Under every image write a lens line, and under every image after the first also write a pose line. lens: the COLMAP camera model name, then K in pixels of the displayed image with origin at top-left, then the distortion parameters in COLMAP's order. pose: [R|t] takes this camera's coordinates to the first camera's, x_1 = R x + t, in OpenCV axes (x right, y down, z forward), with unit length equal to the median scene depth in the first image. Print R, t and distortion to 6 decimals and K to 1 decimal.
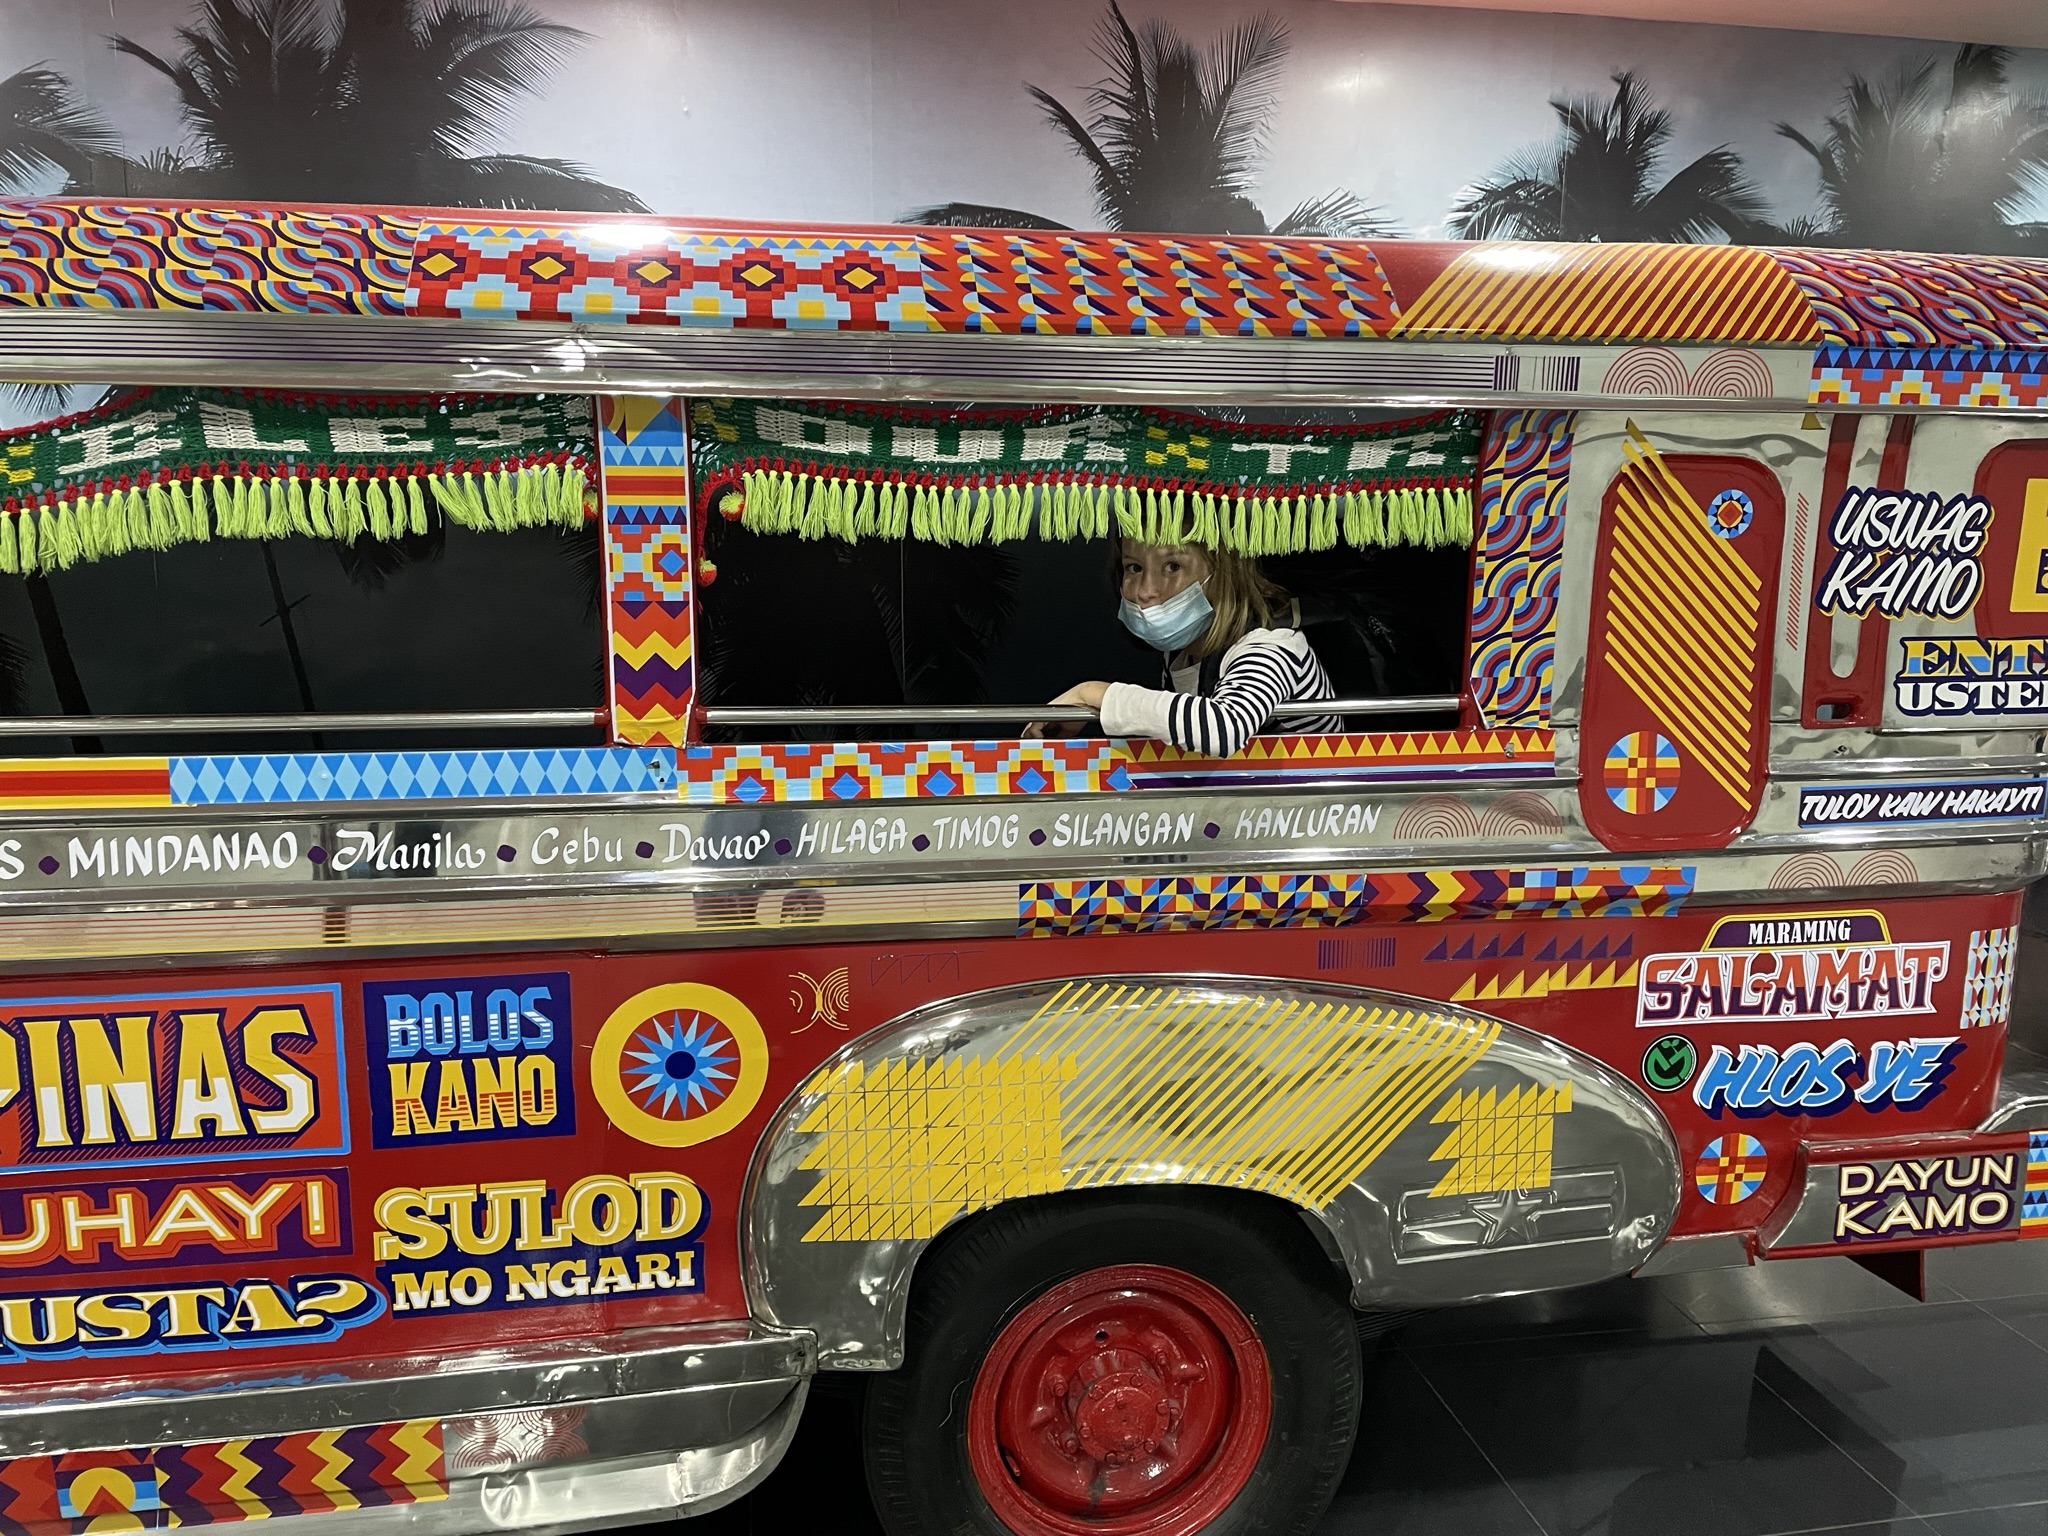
lens RADIAL K [[1608.3, 0, 1045.9], [0, 1608.3, 778.8], [0, 0, 1]] dist [0.114072, -0.161293]
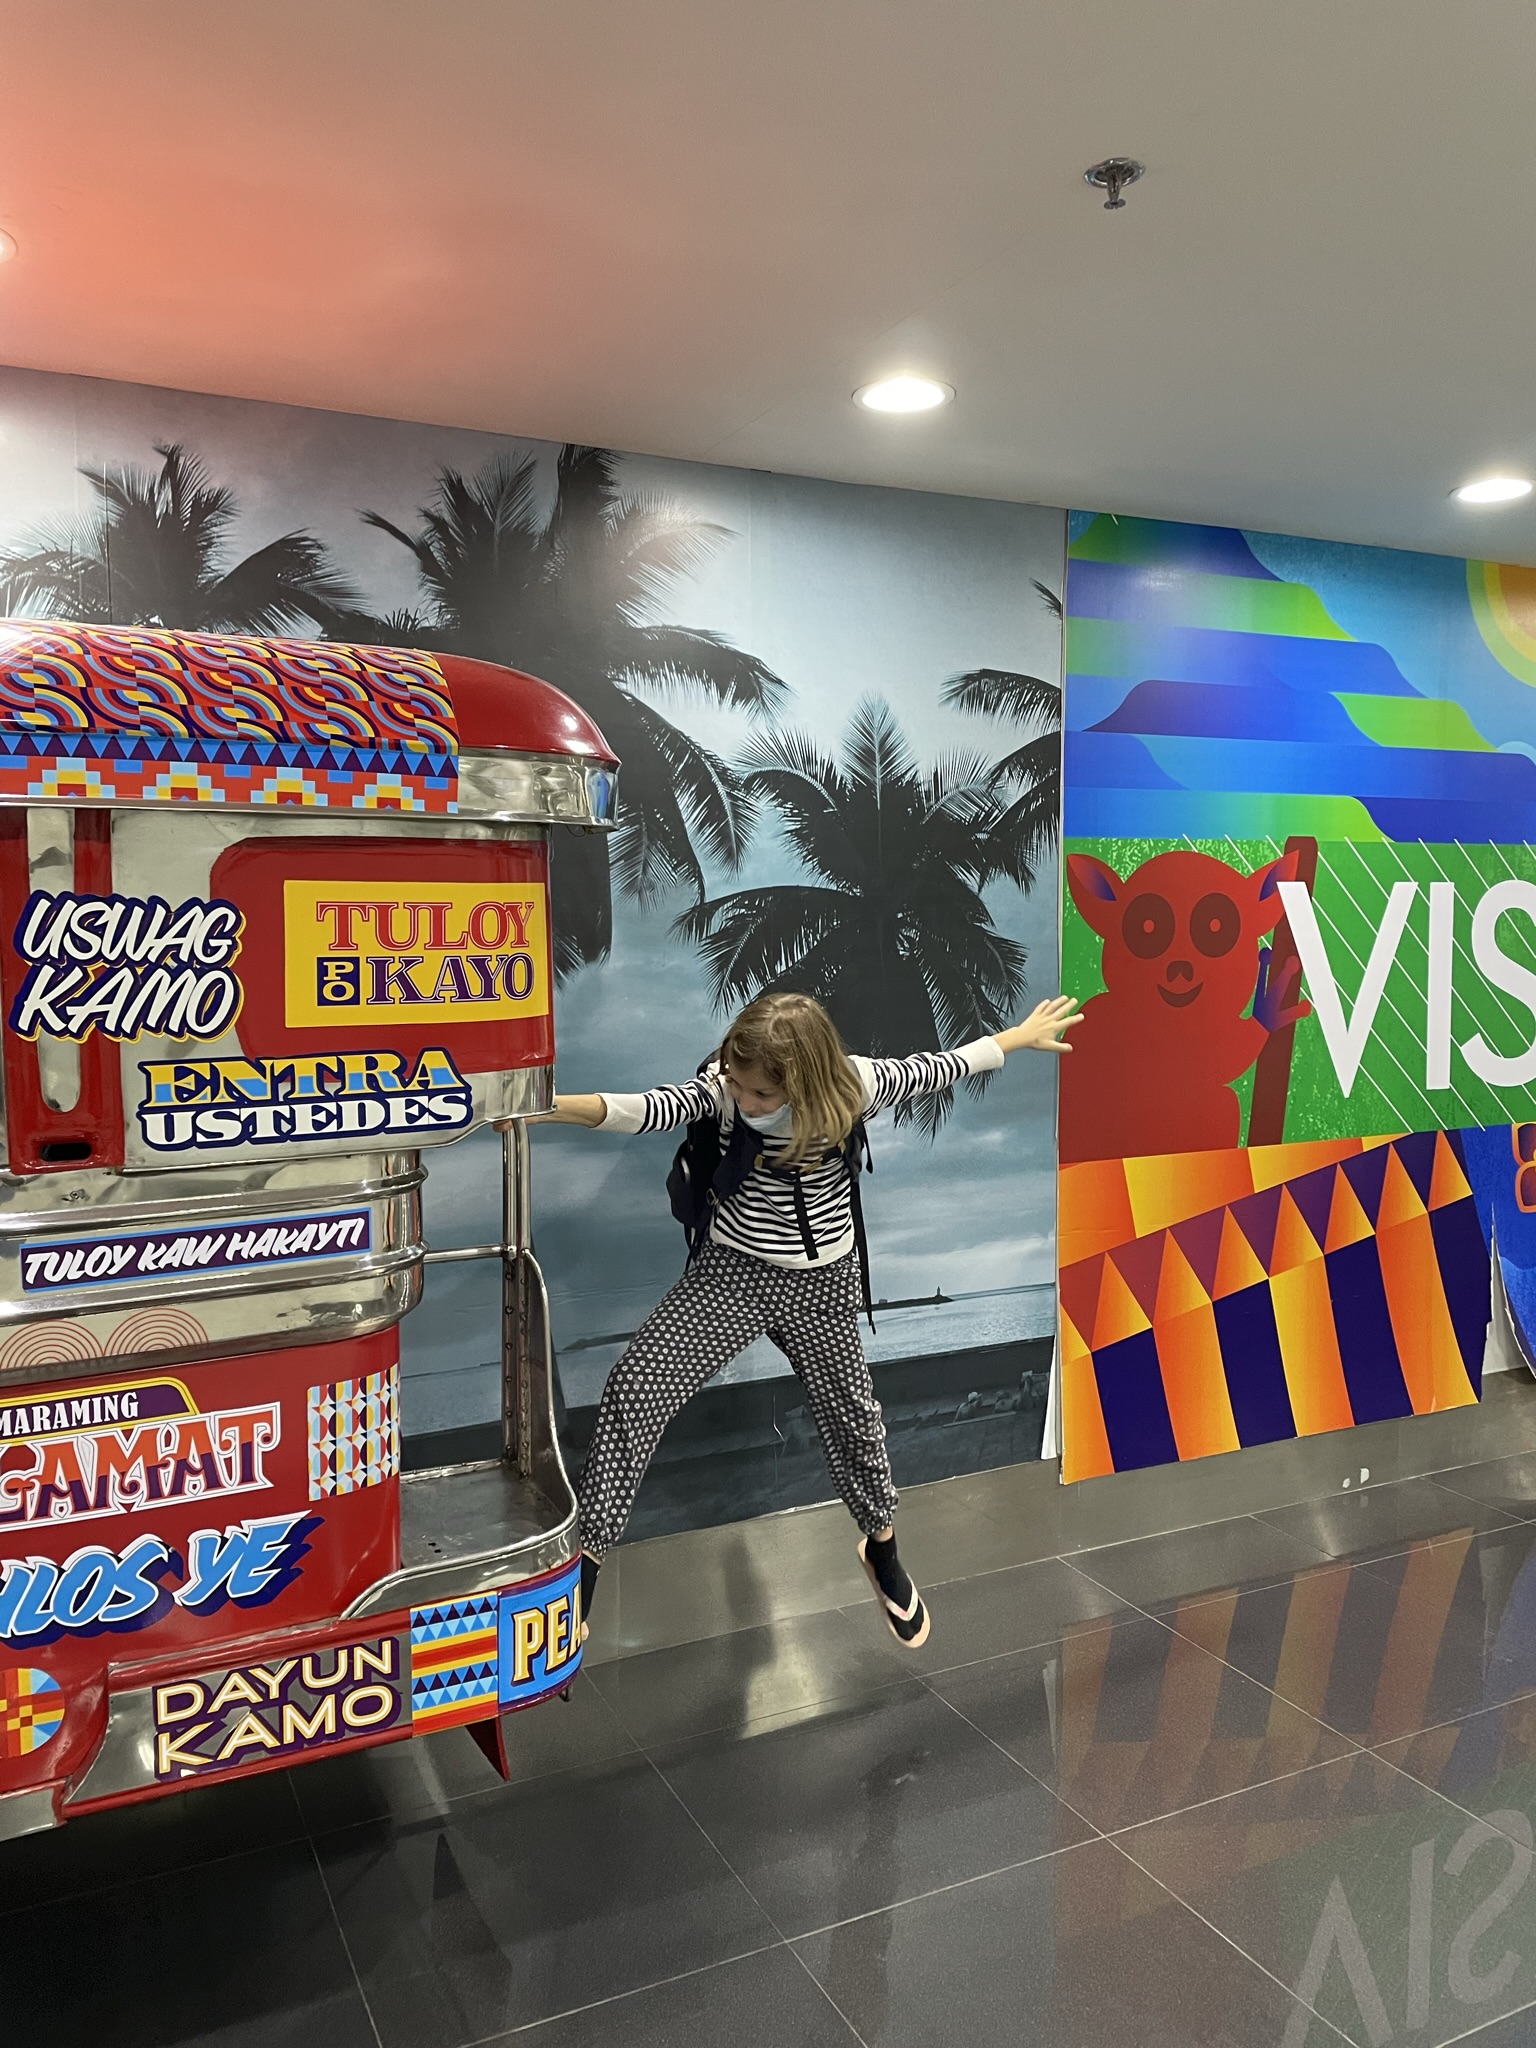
lens RADIAL K [[1608.3, 0, 768.0], [0, 1608.3, 1024.0], [0, 0, 1]] dist [0.114072, -0.161293]
pose [[0.959806, -0.034819, 0.278496, 0.592927], [0.059800, 0.994860, -0.081712, -0.015730], [-0.274220, 0.095081, 0.956955, 0.081611]]
